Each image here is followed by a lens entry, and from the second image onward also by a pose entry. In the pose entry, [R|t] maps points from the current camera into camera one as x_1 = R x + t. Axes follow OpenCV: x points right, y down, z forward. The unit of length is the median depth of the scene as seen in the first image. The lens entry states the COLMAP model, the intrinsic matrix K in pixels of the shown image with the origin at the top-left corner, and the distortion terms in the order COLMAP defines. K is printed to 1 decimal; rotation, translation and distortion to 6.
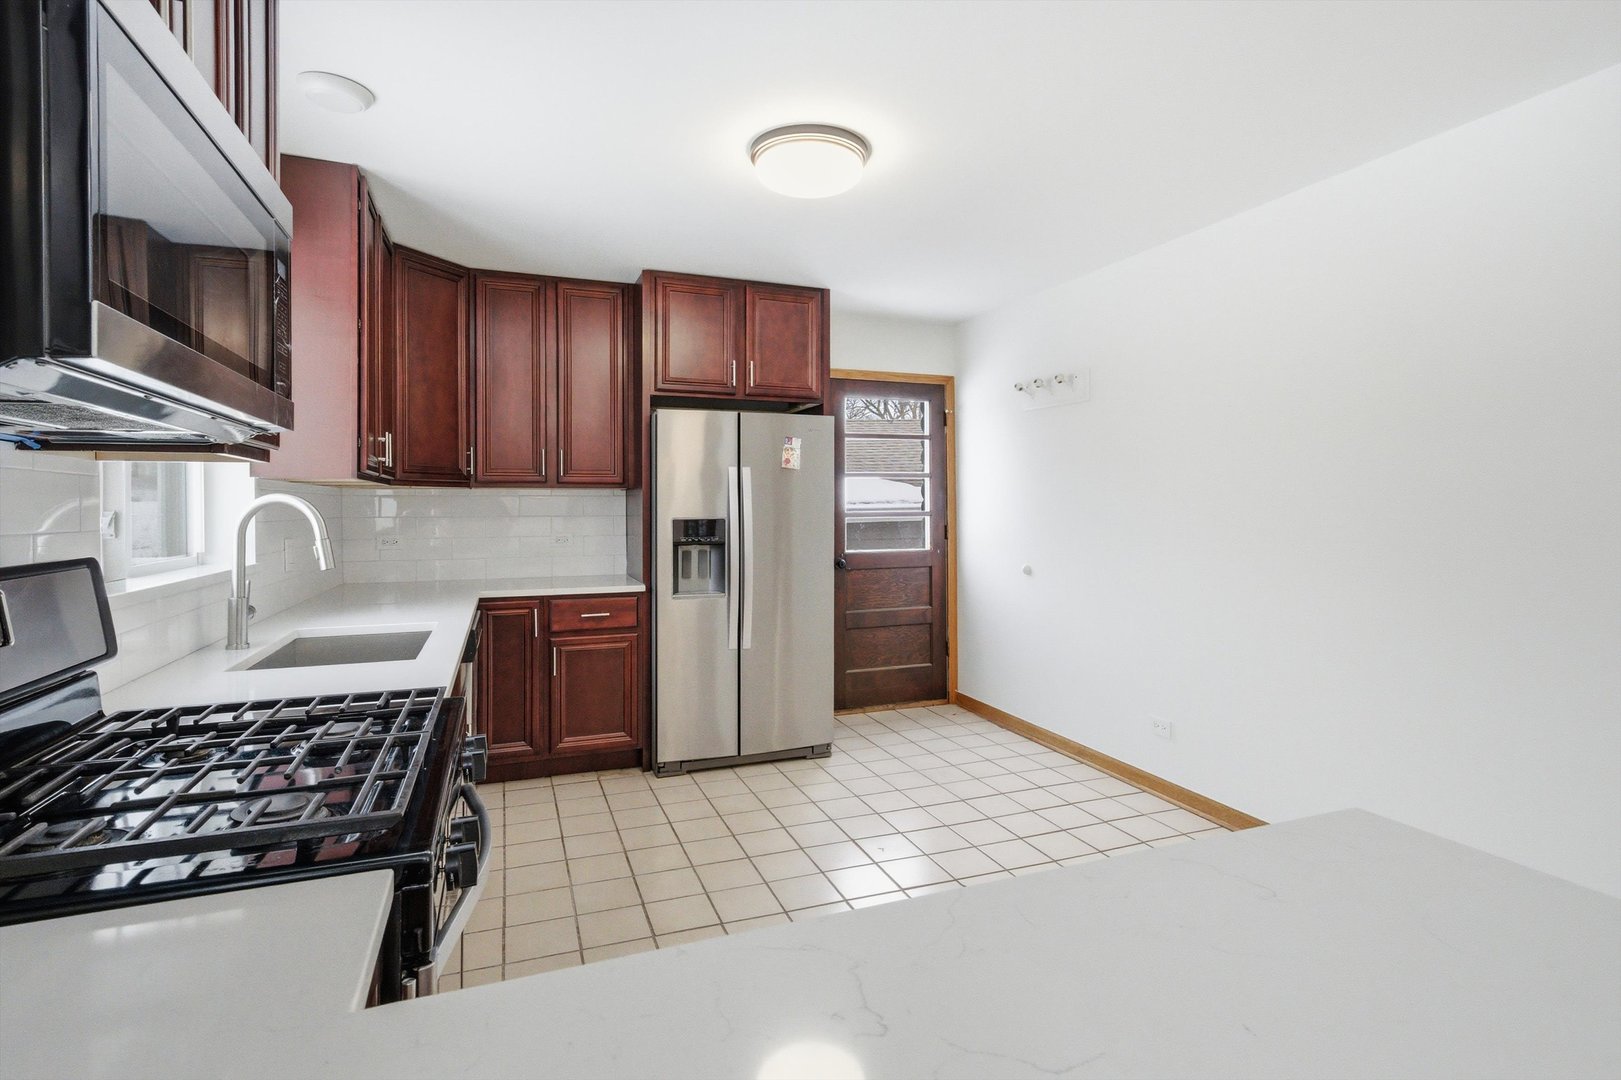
lens RADIAL K [[806.3, 0, 814.8], [0, 806.3, 505.7], [0, 0, 1]] dist [-0.000528, 0.000212]
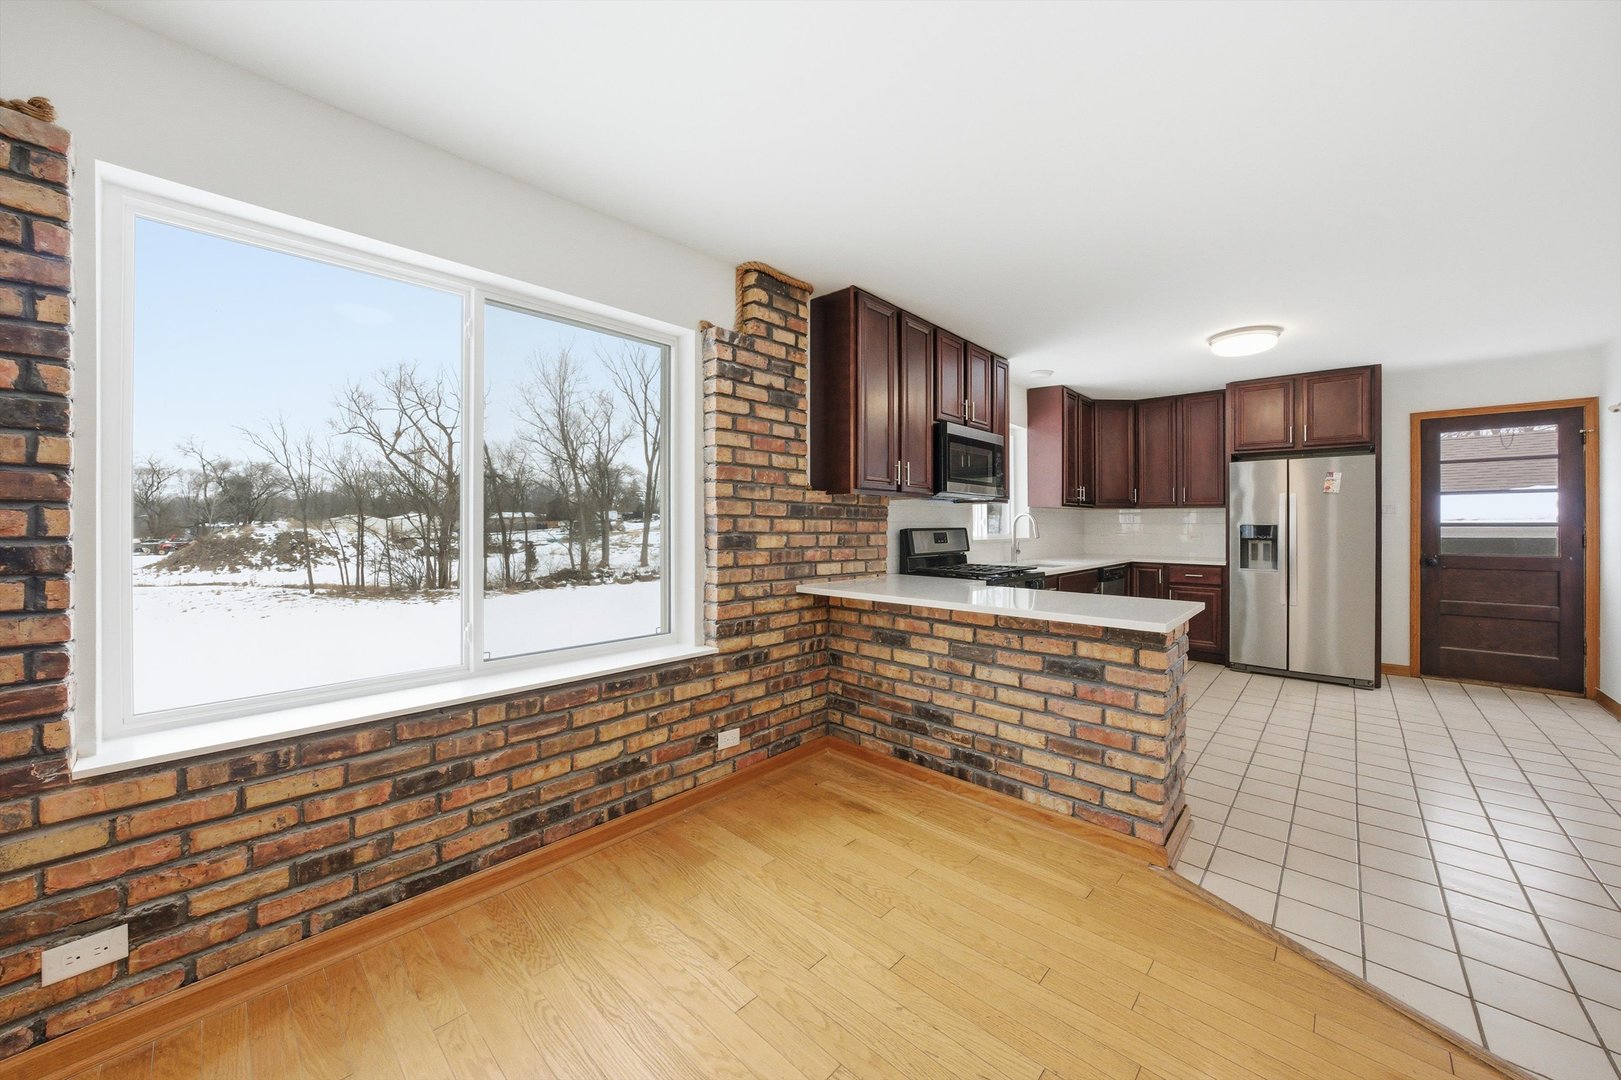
lens RADIAL K [[583.8, 0, 808.5], [0, 583.8, 521.9], [0, 0, 1]] dist [-0.028360, 0.006713]
pose [[0.440554, 0.002533, -0.897722, 0.508155], [-0.003233, 0.999994, 0.001235, 0.011162], [0.897720, 0.002359, 0.440560, -0.372376]]
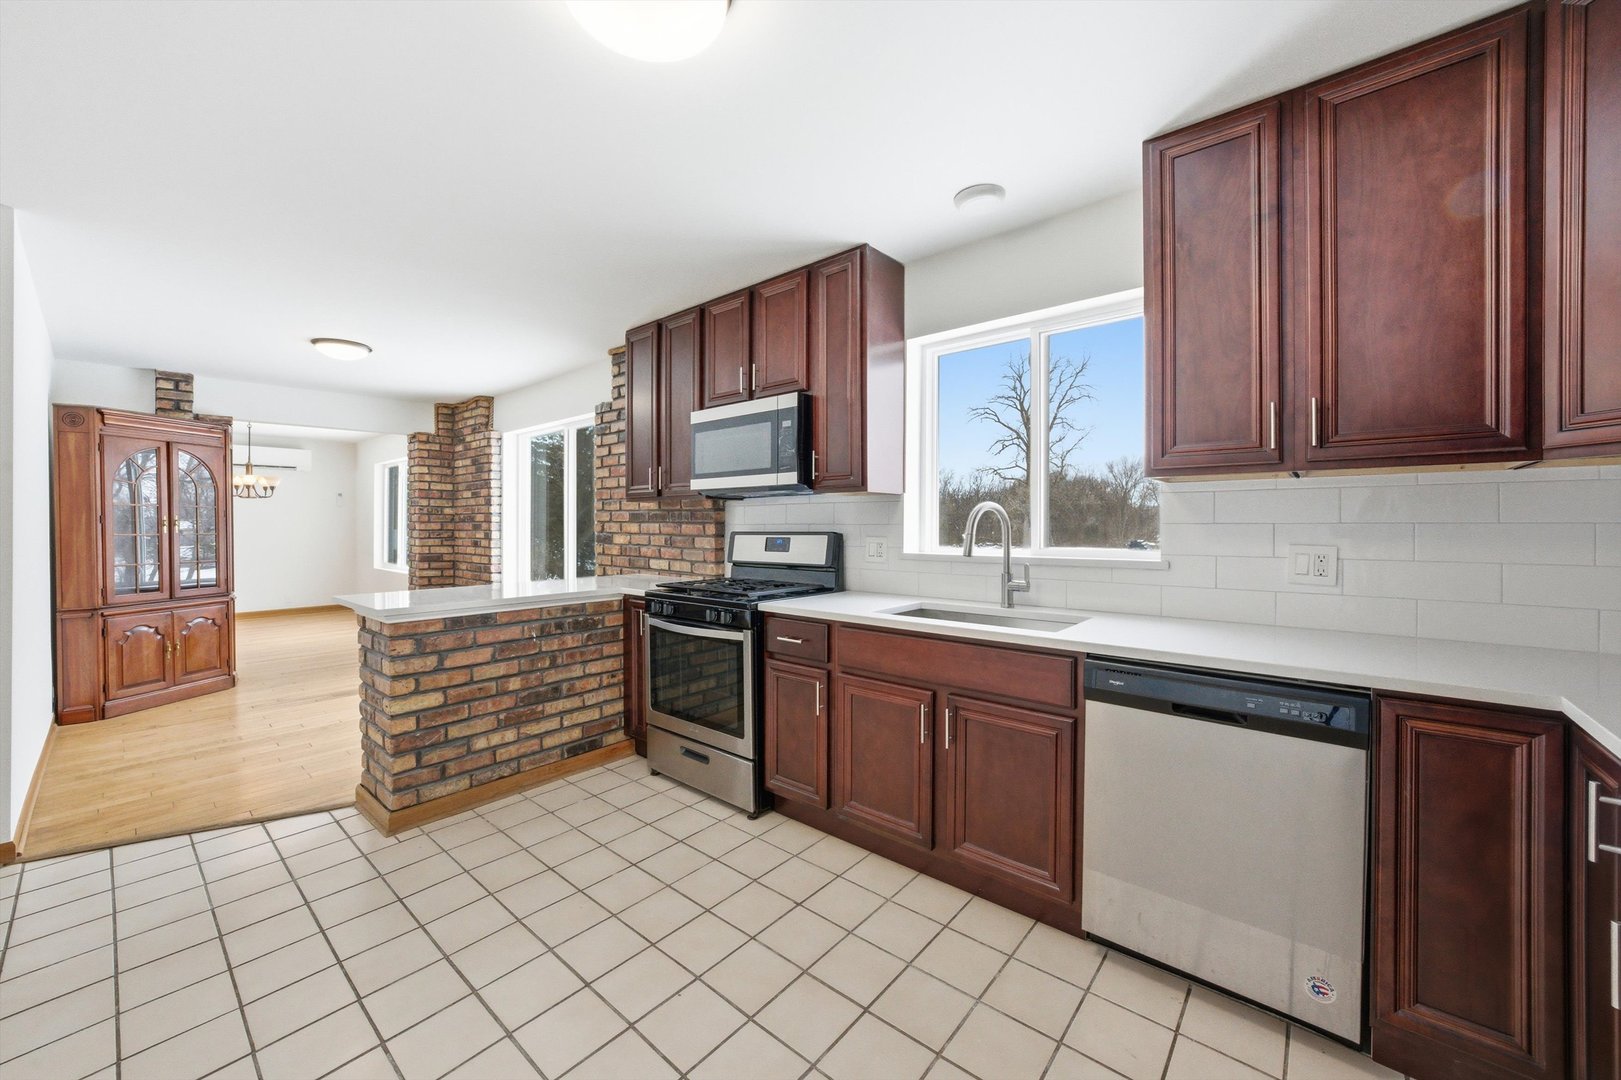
lens RADIAL K [[609.5, 0, 813.7], [0, 609.5, 530.2], [0, 0, 1]] dist [-0.024426, 0.008522]
pose [[-0.871460, 0.007979, -0.490402, 0.077741], [0.004686, 0.999957, 0.007944, 0.013713], [0.490445, 0.004625, -0.871460, 0.977273]]
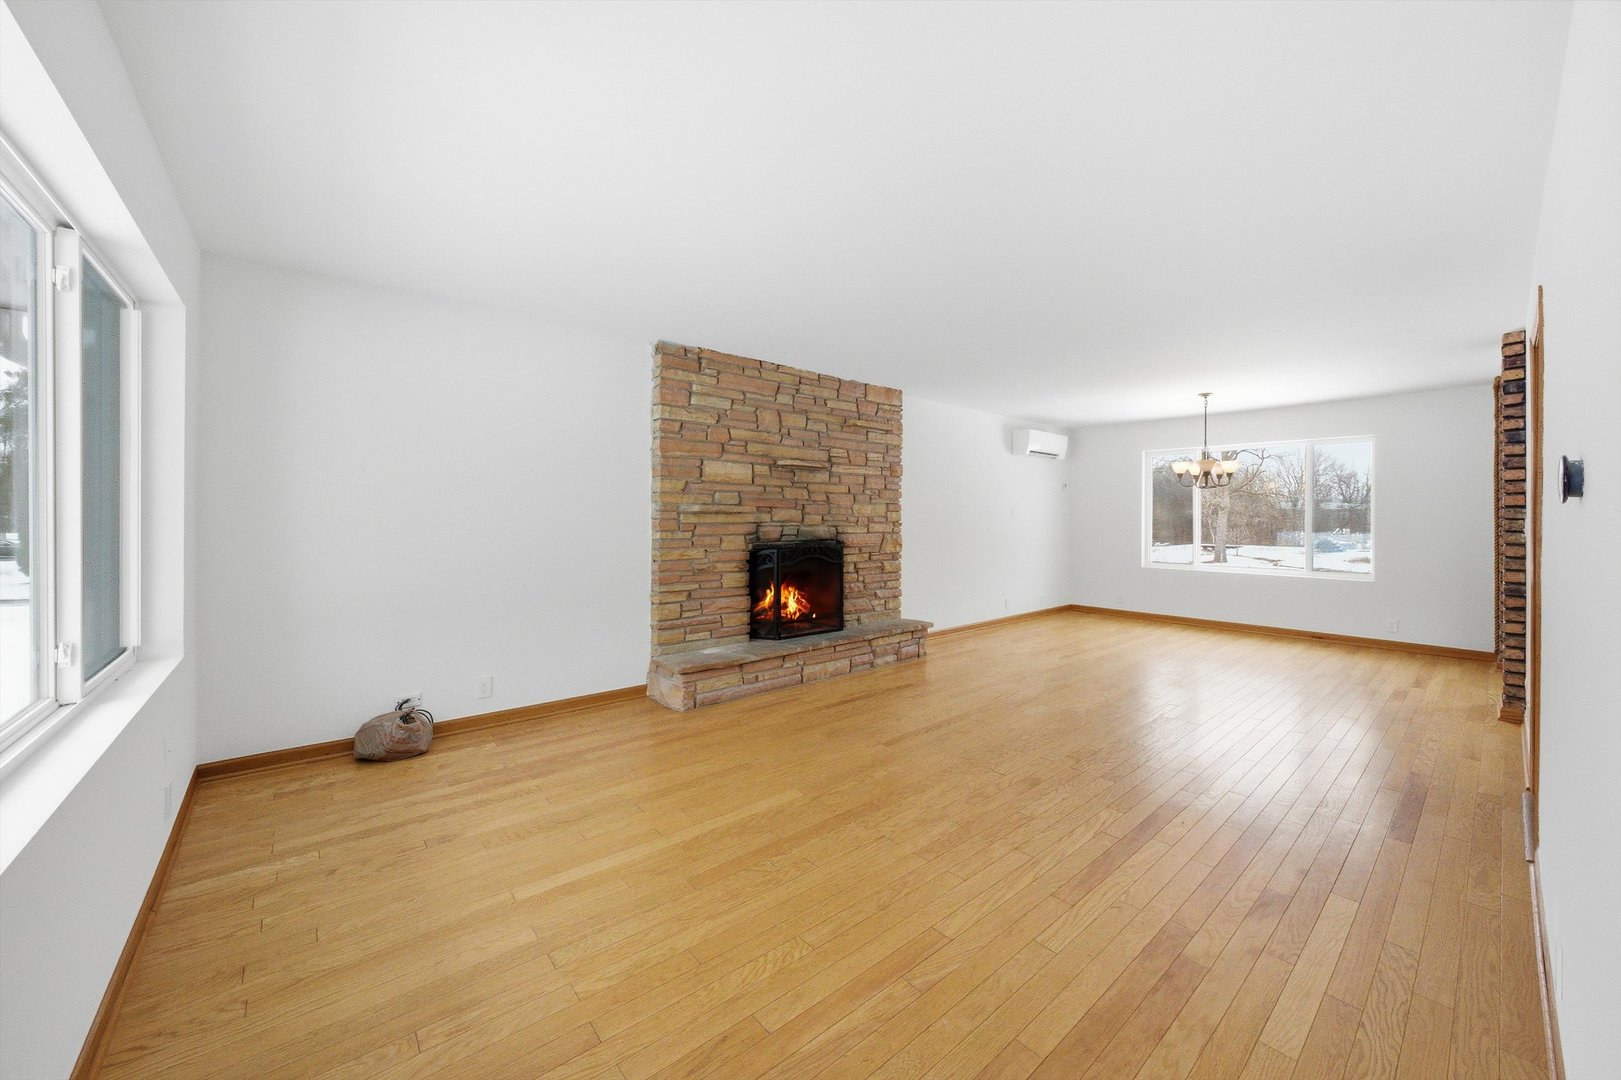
lens RADIAL K [[594.0, 0, 812.7], [0, 594.0, 522.8], [0, 0, 1]] dist [-0.015007, 0.000089]
pose [[-0.938634, 0.001963, -0.344911, 2.009093], [0.000673, 0.999992, 0.003859, 0.010828], [0.344915, 0.003390, -0.938628, -0.213320]]
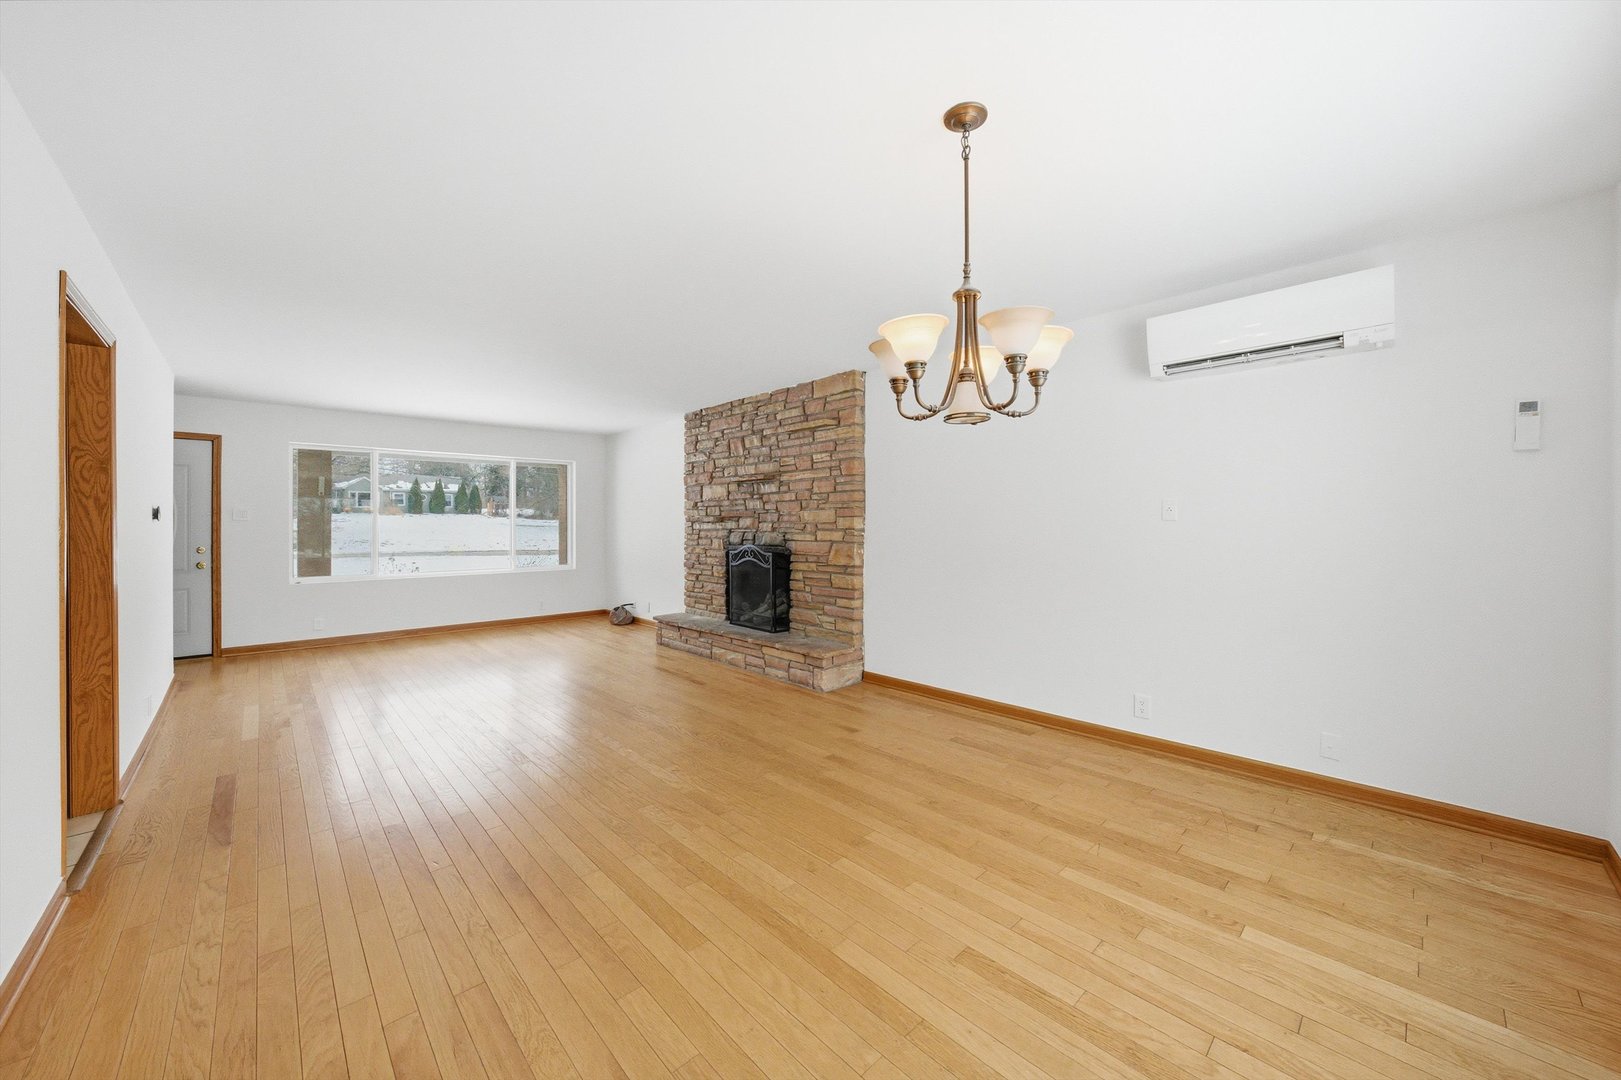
lens RADIAL K [[594.0, 0, 812.7], [0, 594.0, 522.8], [0, 0, 1]] dist [-0.015007, 0.000089]
pose [[-0.396662, 0.005661, 0.917947, 0.260886], [0.004326, 0.999981, -0.004297, 0.006220], [-0.917954, 0.002266, -0.396679, -0.942536]]
